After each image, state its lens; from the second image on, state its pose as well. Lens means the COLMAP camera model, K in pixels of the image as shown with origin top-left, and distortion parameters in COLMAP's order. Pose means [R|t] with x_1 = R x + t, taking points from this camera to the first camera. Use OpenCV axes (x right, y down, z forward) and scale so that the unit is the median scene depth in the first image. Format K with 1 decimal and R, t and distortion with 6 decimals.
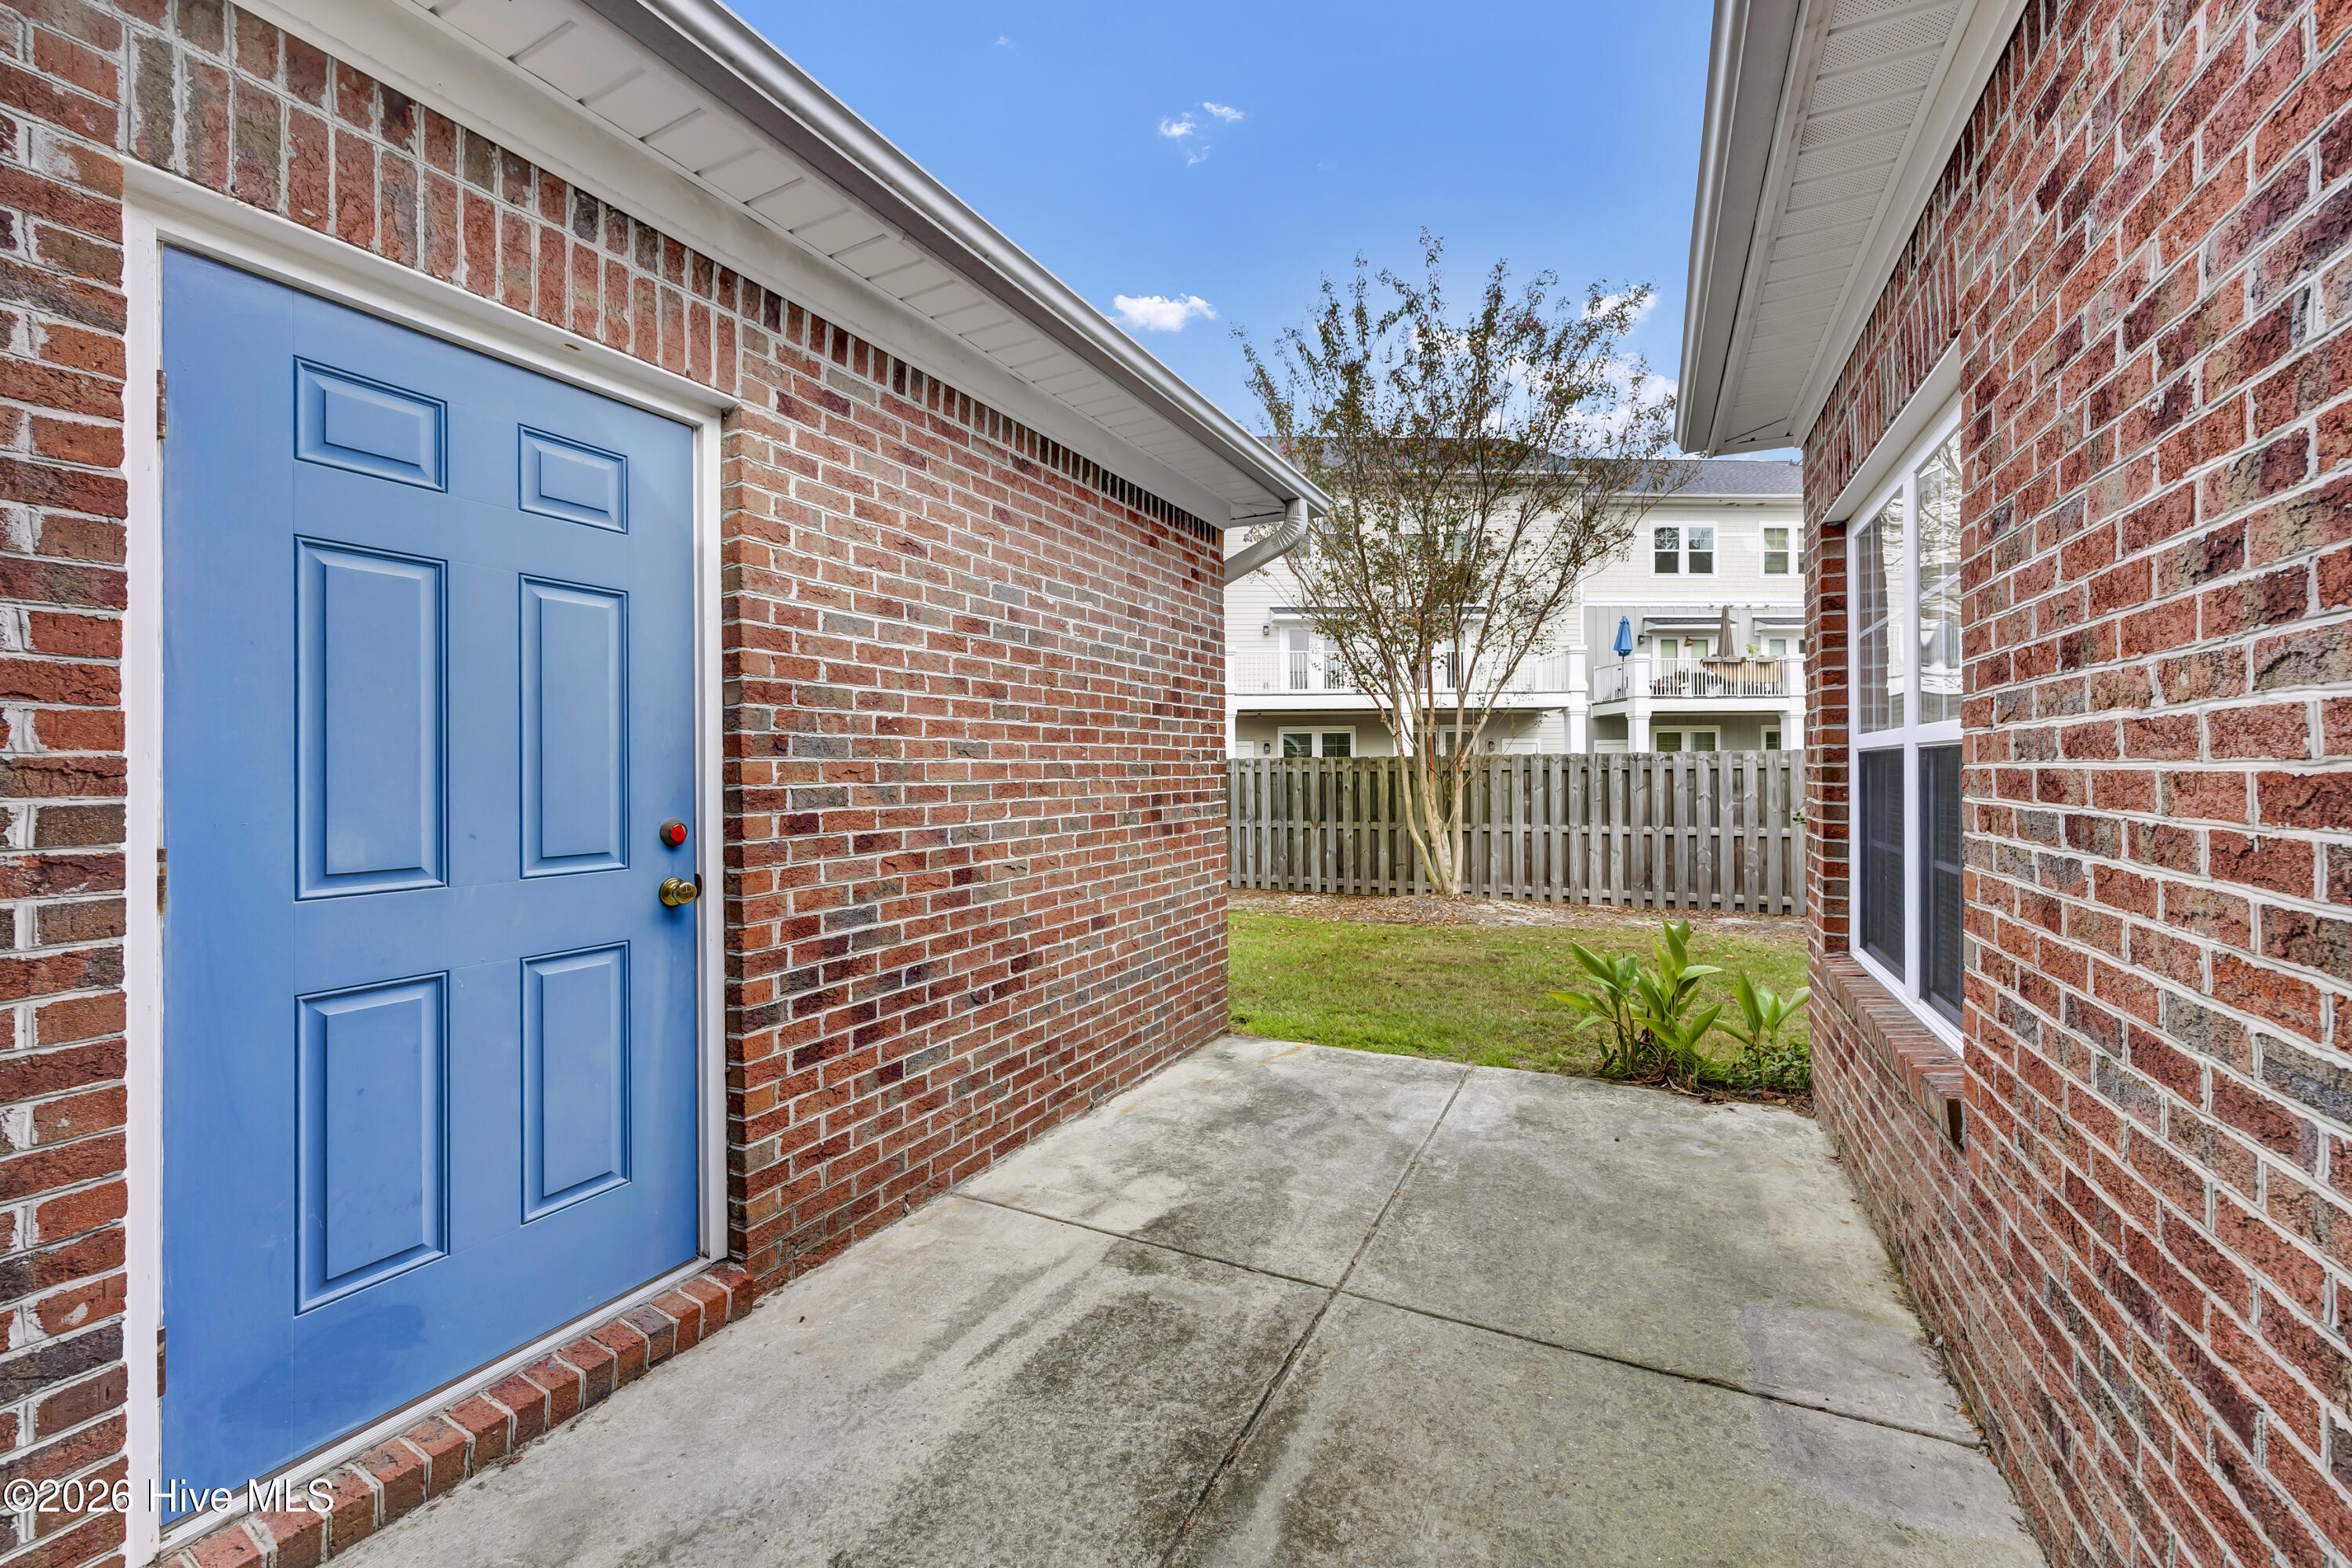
lens RADIAL K [[926.1, 0, 1176.5], [0, 926.1, 776.5], [0, 0, 1]] dist [0.001181, 0.000253]
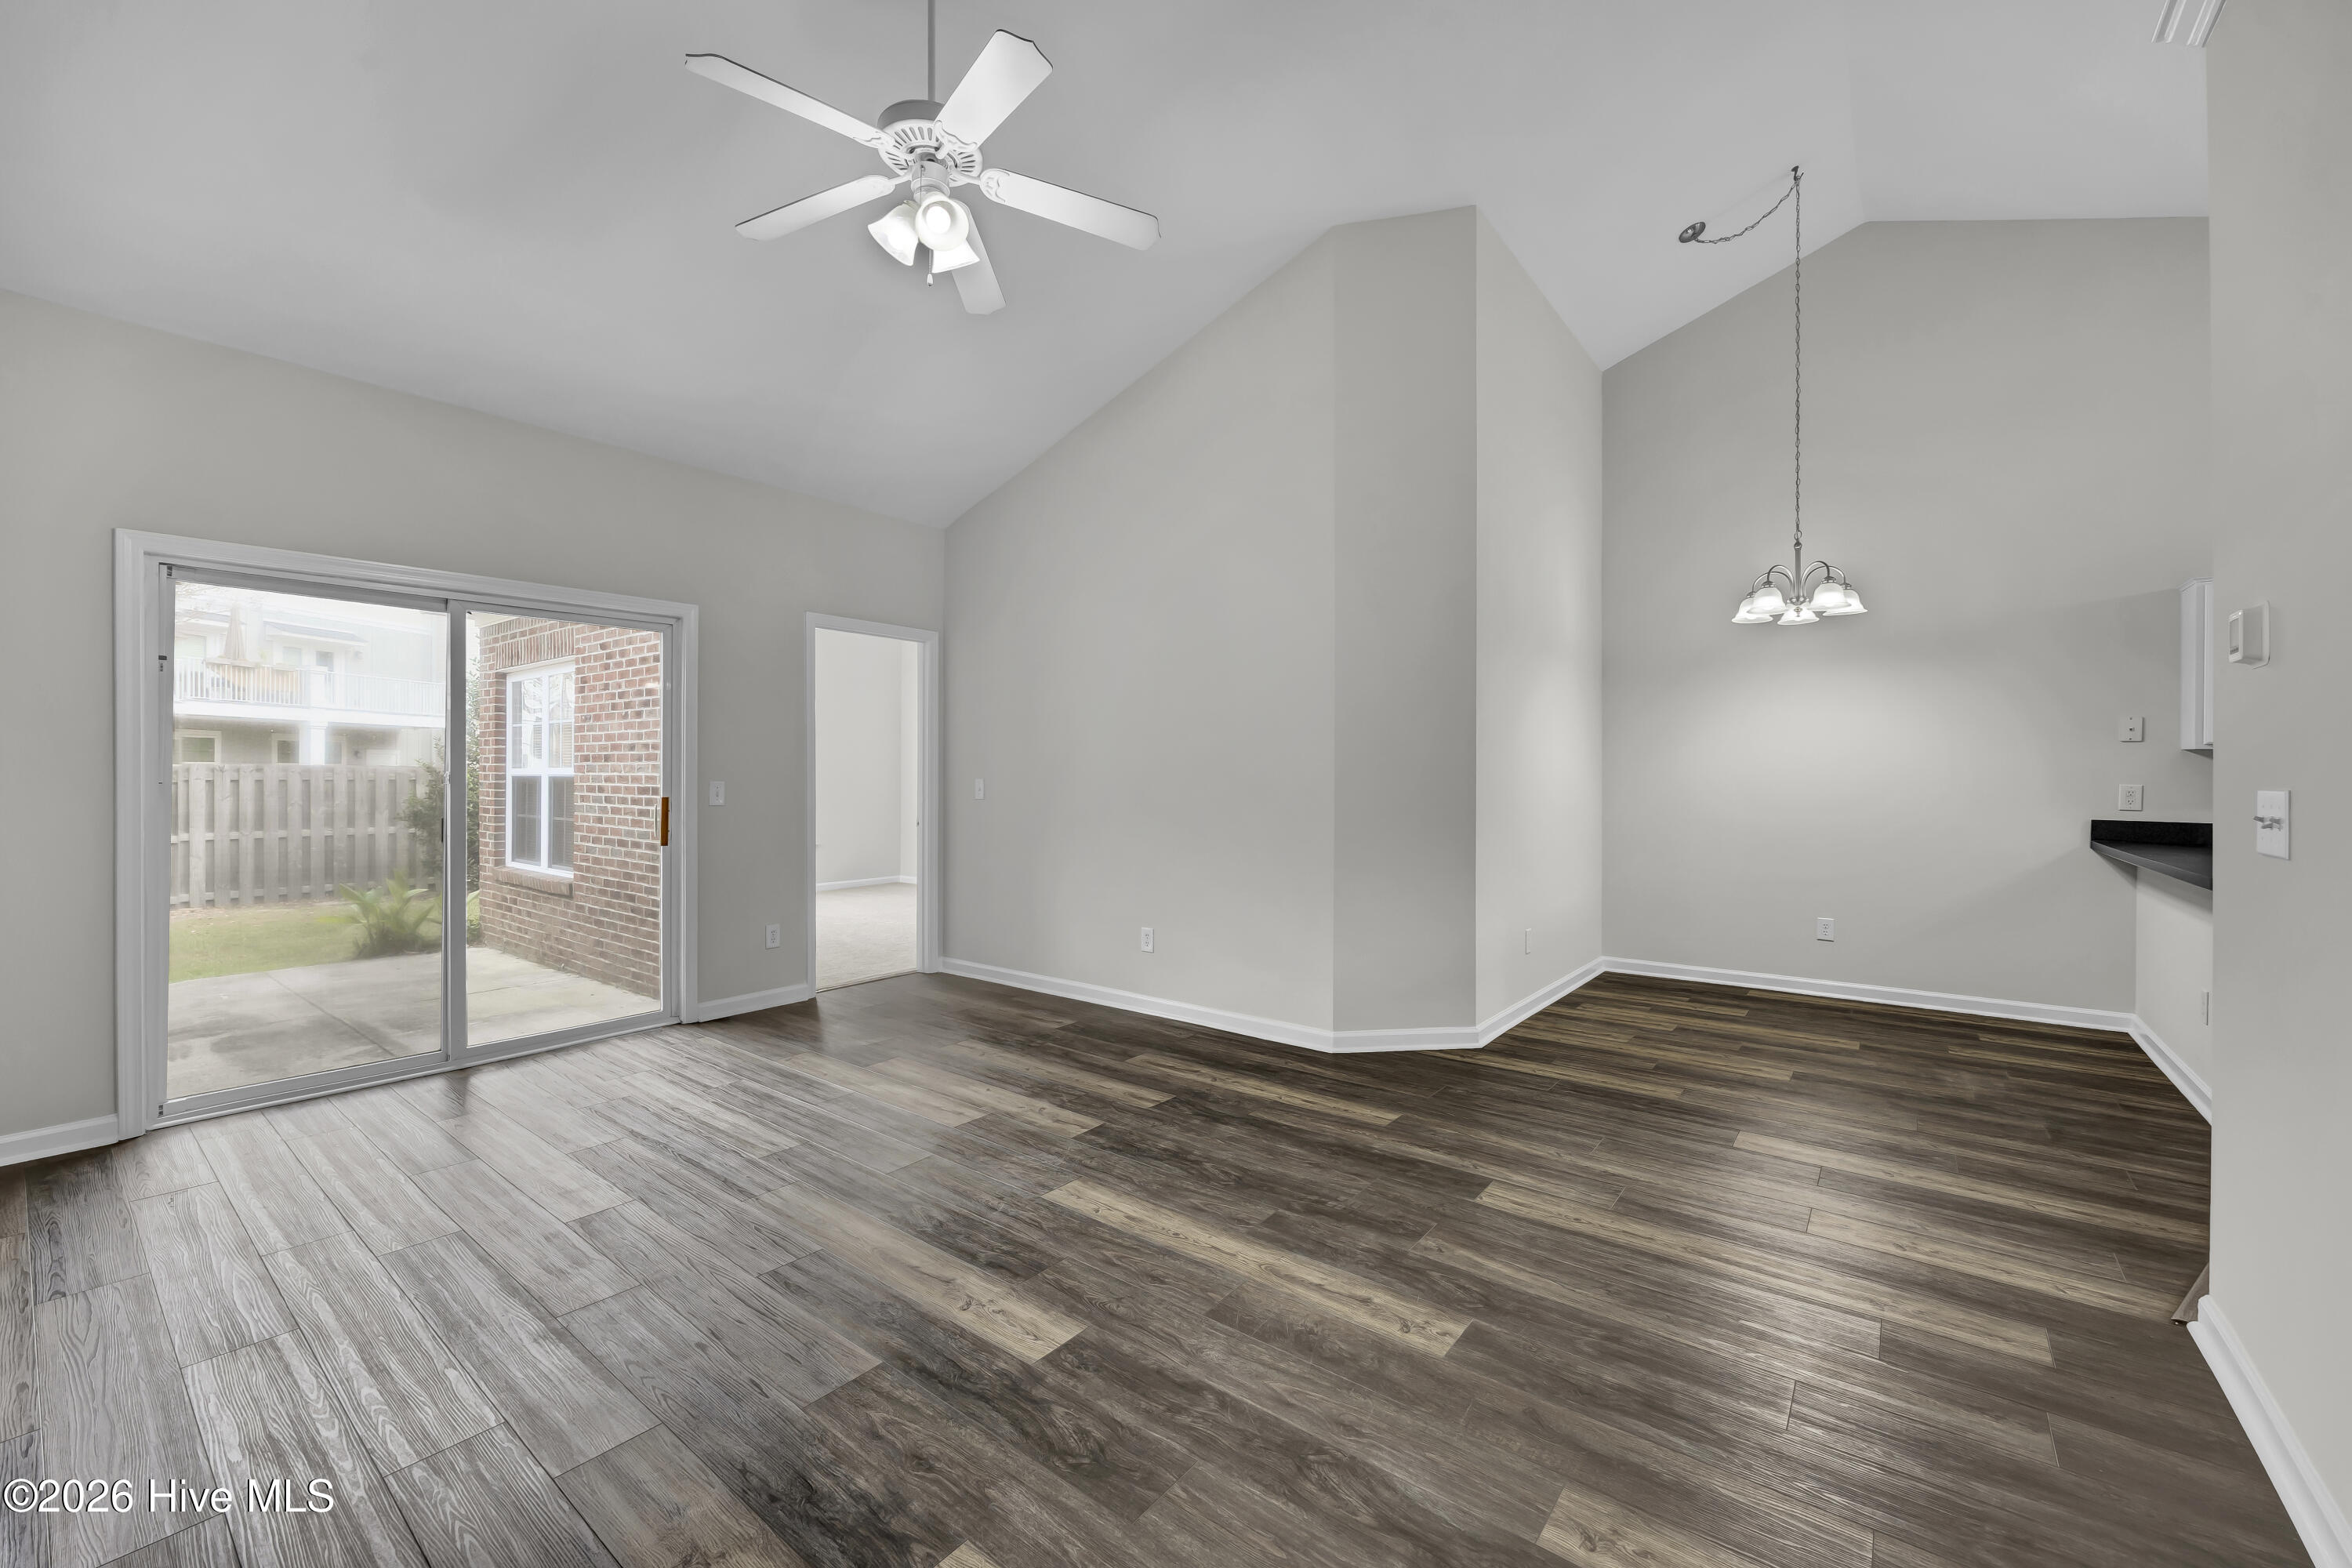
lens RADIAL K [[926.1, 0, 1176.5], [0, 926.1, 776.5], [0, 0, 1]] dist [0.001181, 0.000253]
pose [[0.196664, 0.010998, 0.980409, -1.458408], [-0.000476, 0.999938, -0.011121, -0.000898], [-0.980471, 0.001720, 0.196657, -1.305387]]
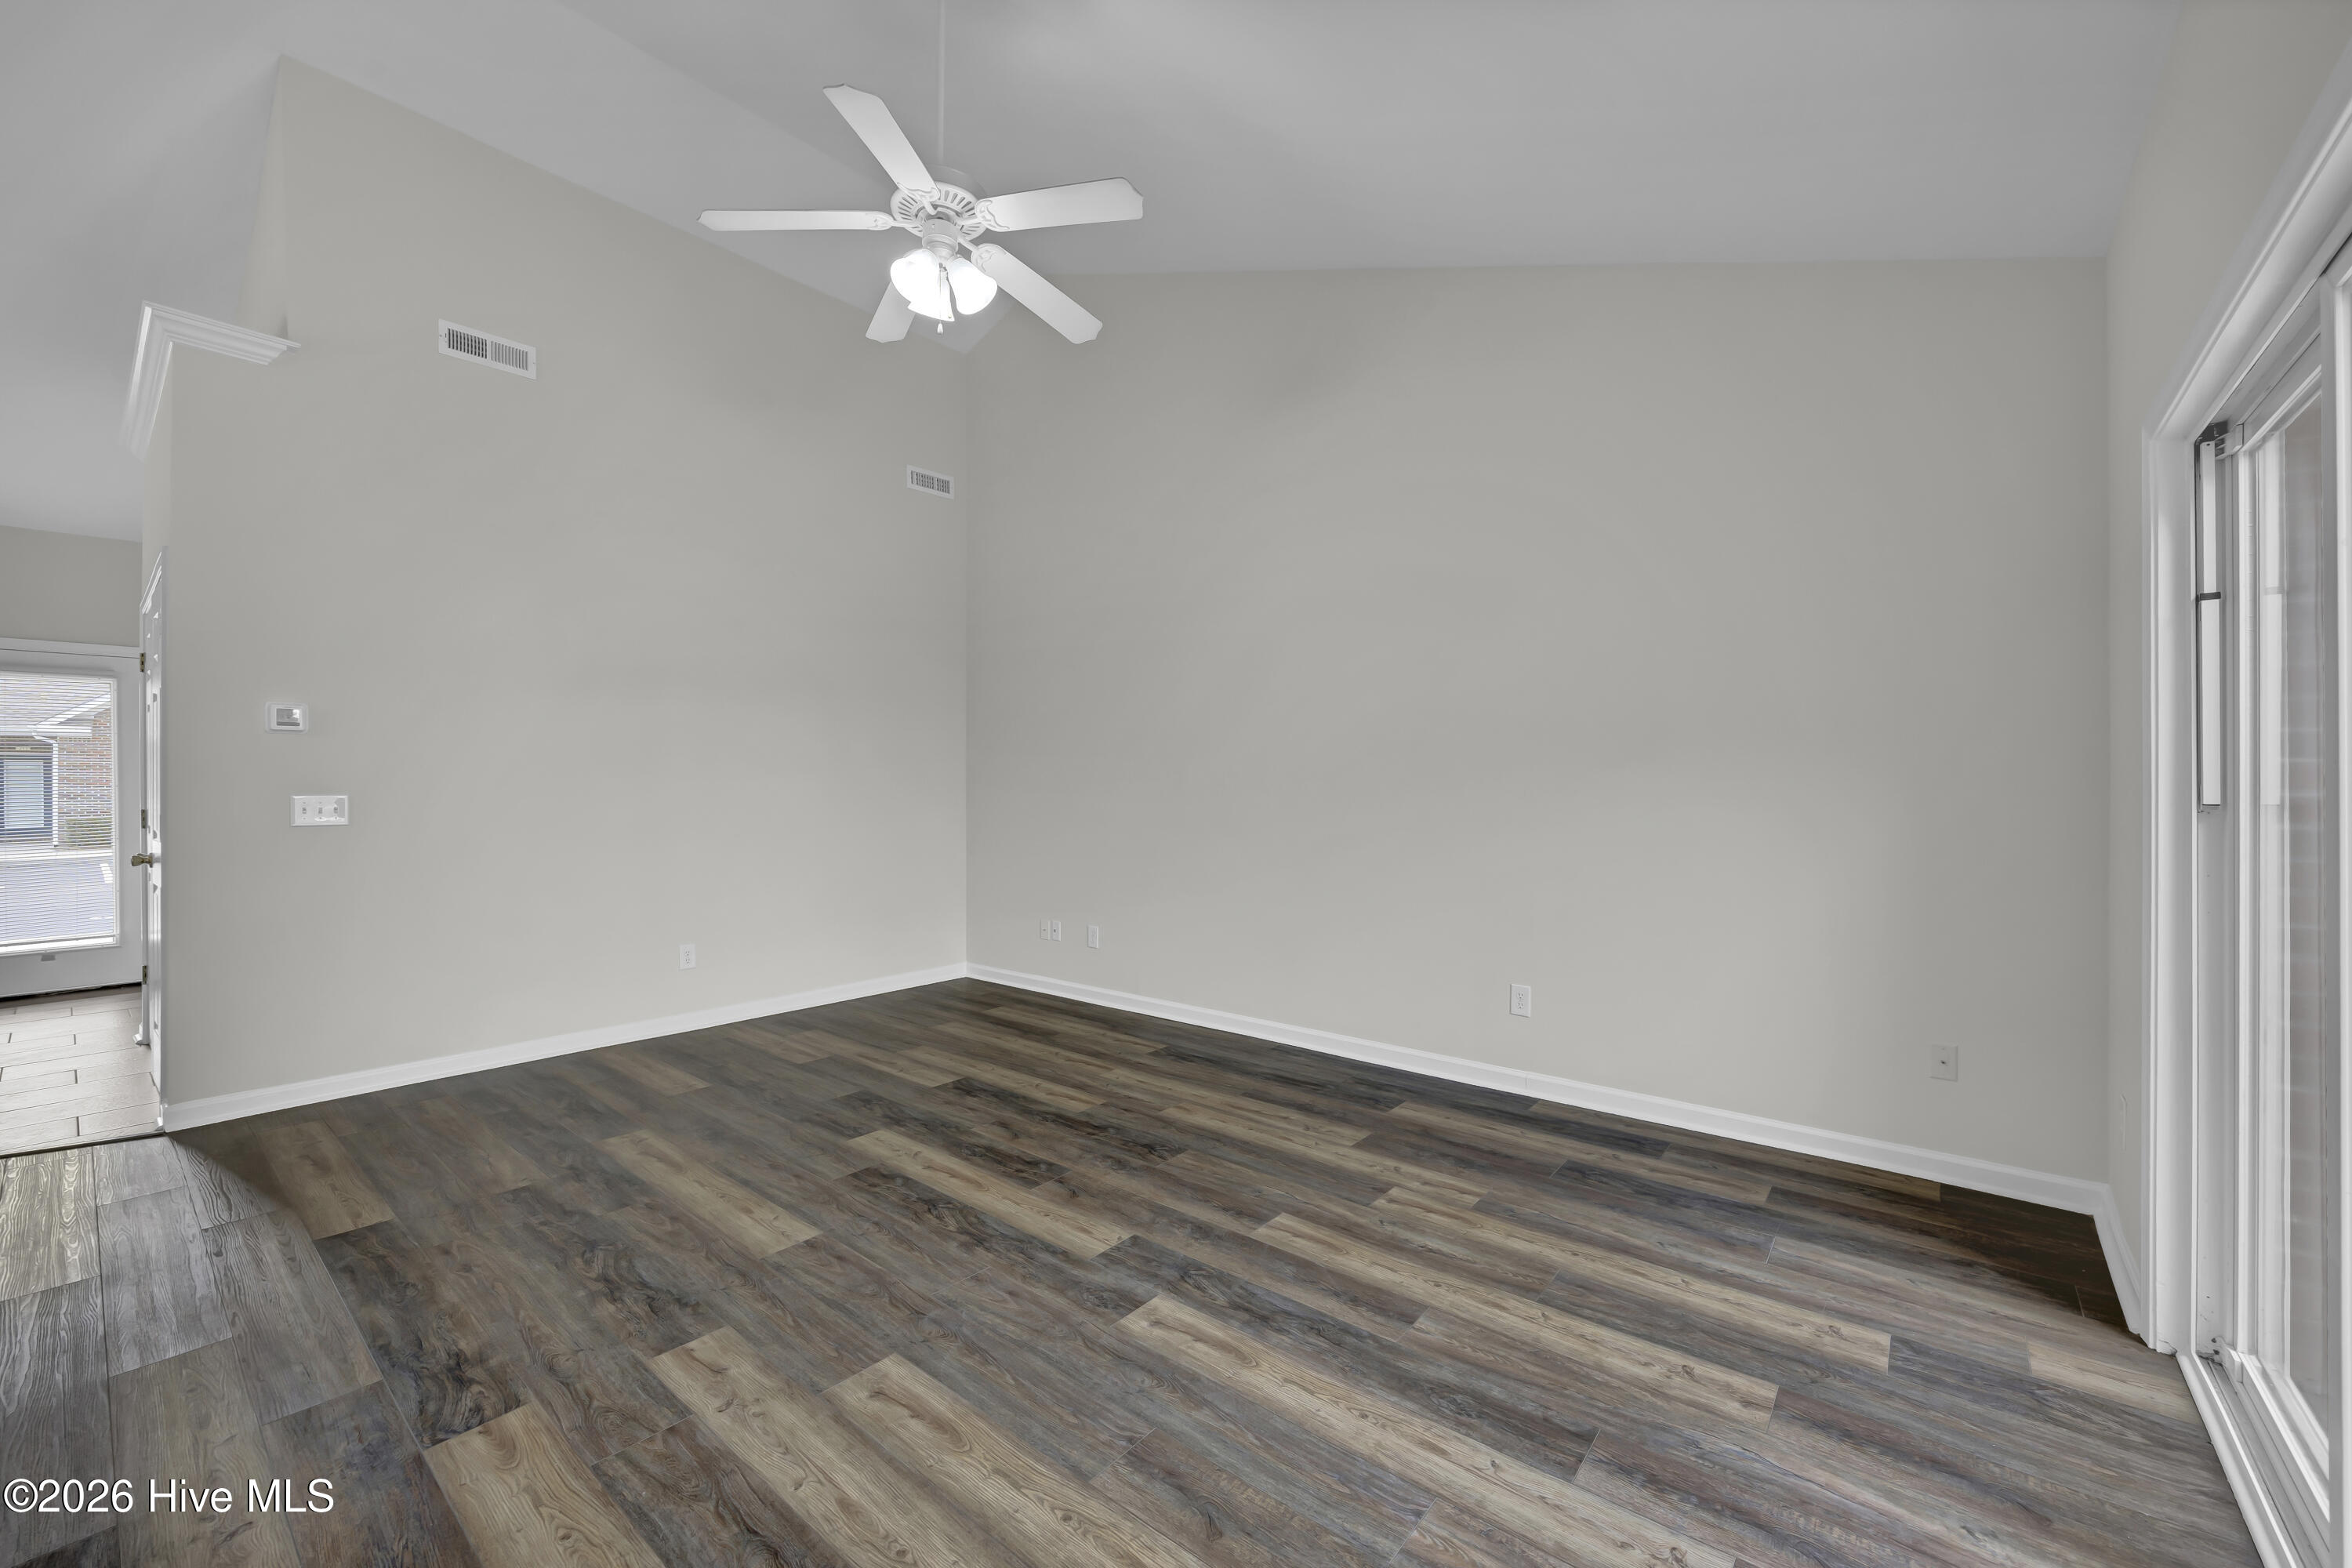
lens RADIAL K [[915.2, 0, 1183.2], [0, 915.2, 785.9], [0, 0, 1]] dist [-0.000691, 0.000027]
pose [[-0.216384, 0.008059, -0.976275, 0.359797], [0.000767, 0.999967, 0.008084, -0.024963], [0.976308, 0.001000, -0.216383, -0.386014]]
